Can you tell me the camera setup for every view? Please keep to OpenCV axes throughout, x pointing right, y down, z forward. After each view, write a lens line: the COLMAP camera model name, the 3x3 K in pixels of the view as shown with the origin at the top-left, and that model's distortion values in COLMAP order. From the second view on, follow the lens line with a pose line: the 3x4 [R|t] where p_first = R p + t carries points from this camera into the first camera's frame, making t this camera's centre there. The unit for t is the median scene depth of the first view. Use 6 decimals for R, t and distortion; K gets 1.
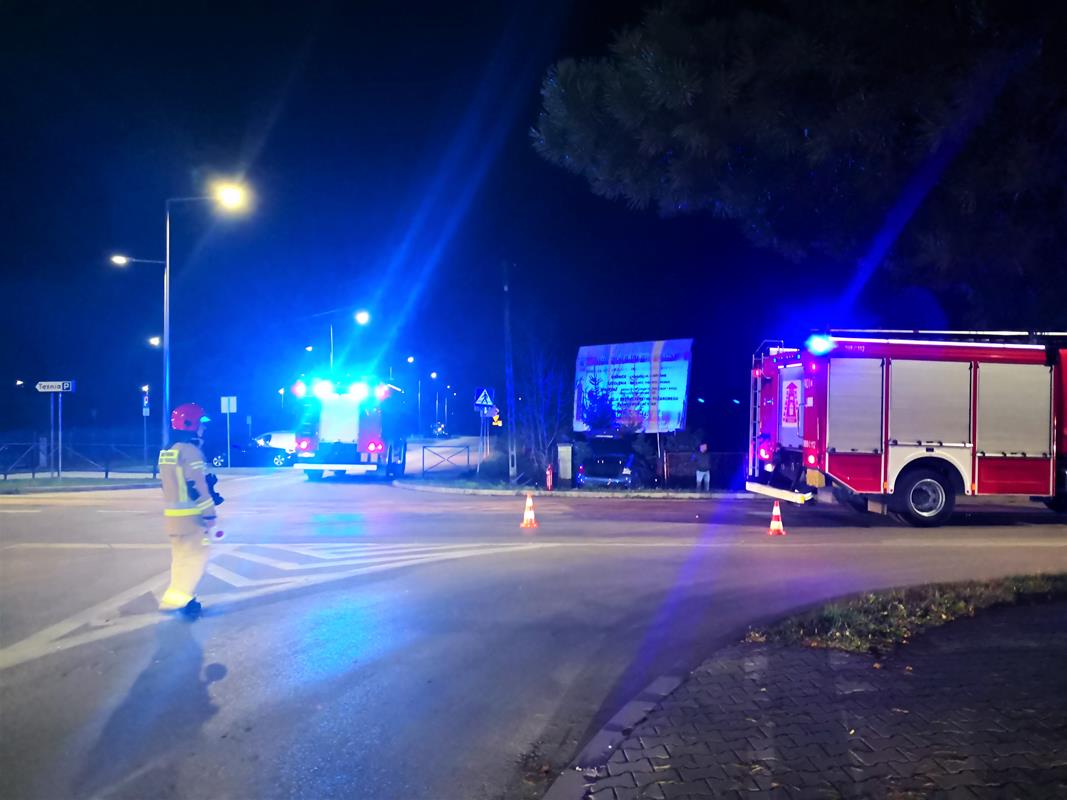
lens RADIAL K [[872.0, 0, 533.5], [0, 872.0, 400.0], [0, 0, 1]] dist [0.058469, -0.102994]
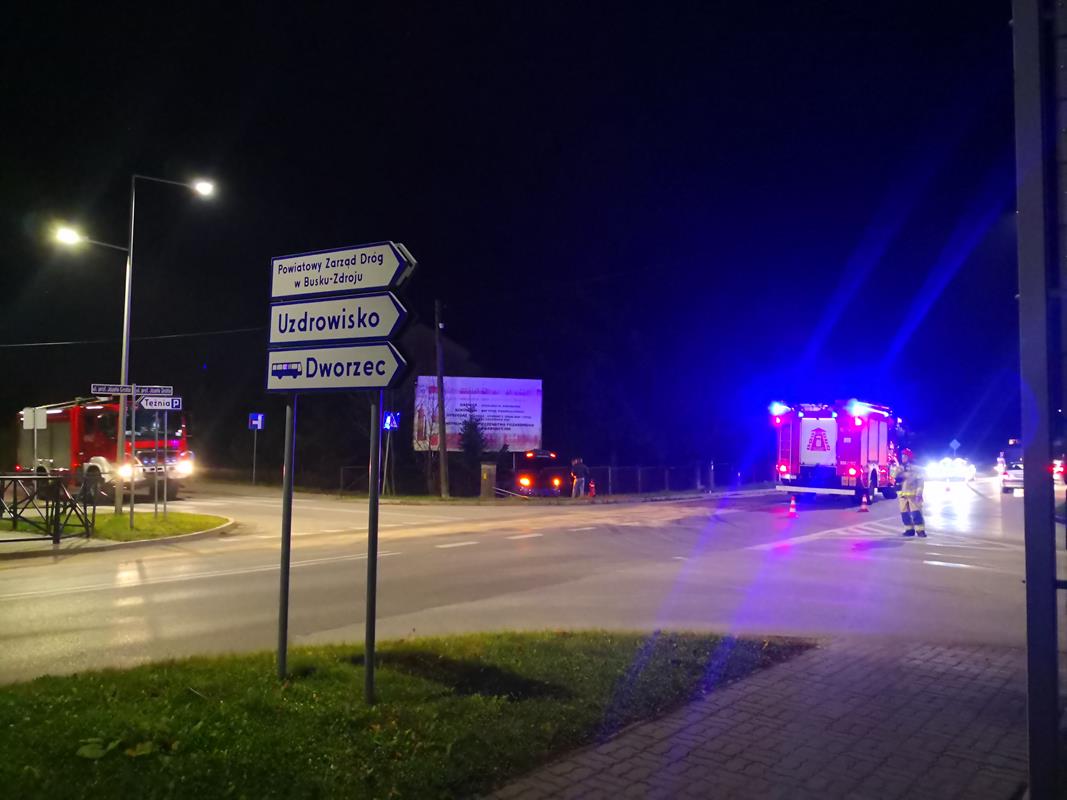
lens RADIAL K [[881.5, 0, 529.6], [0, 881.5, 382.5], [0, 0, 1]] dist [0.058268, -0.102498]
pose [[0.622267, 0.054328, 0.780918, -0.833472], [-0.034477, 0.998523, -0.041993, -0.010099], [-0.782046, -0.000793, 0.623221, 0.188813]]
